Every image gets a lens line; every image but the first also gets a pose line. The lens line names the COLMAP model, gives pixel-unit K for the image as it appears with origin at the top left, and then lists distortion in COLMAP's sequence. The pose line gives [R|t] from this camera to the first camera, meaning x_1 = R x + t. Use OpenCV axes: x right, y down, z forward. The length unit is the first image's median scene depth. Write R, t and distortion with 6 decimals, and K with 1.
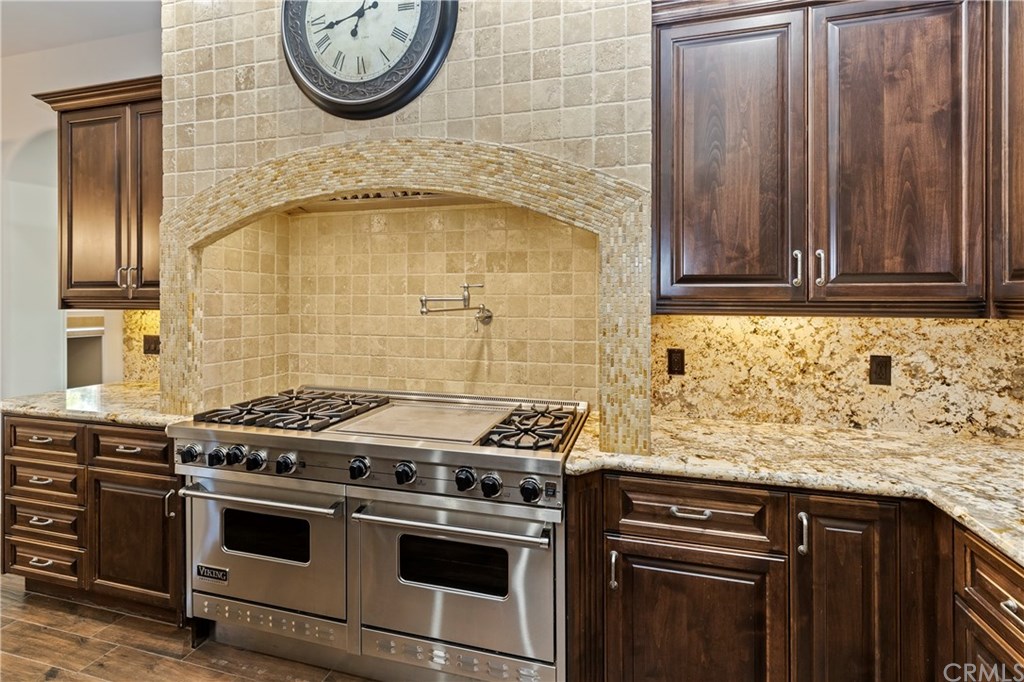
lens RADIAL K [[476.0, 0, 511.1], [0, 476.0, 301.7], [0, 0, 1]] dist [0.002108, 0.000344]
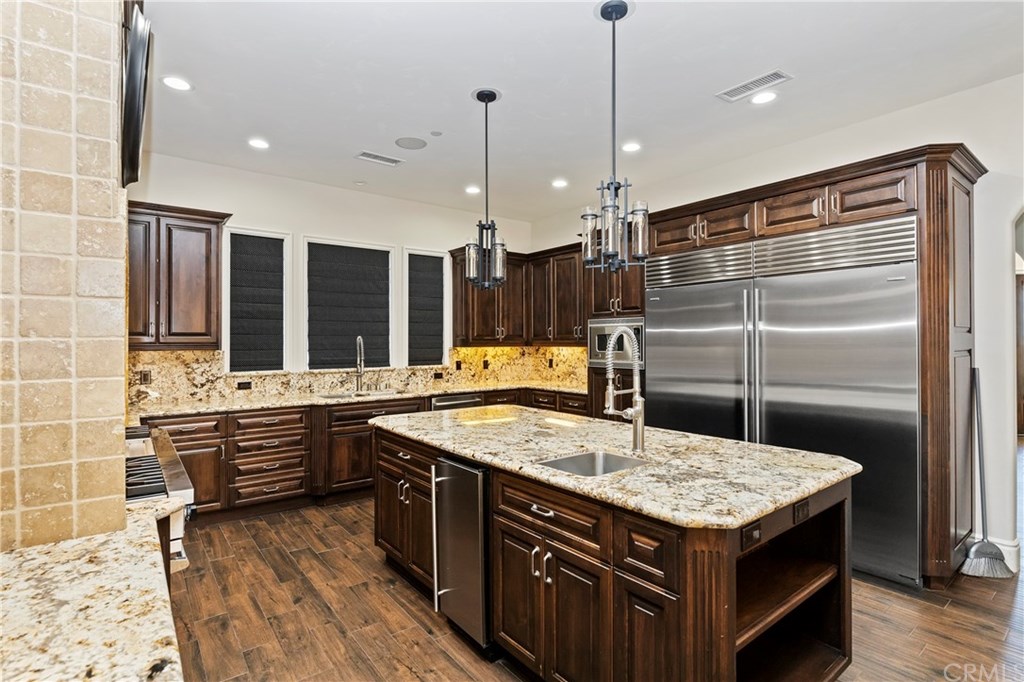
lens RADIAL K [[493.8, 0, 512.8], [0, 493.8, 337.7], [0, 0, 1]] dist [-0.000605, 0.000091]
pose [[-0.804336, 0.003132, 0.594167, -1.070964], [0.000866, 0.999991, -0.004098, -0.012266], [-0.594174, -0.002782, -0.804331, 3.048179]]
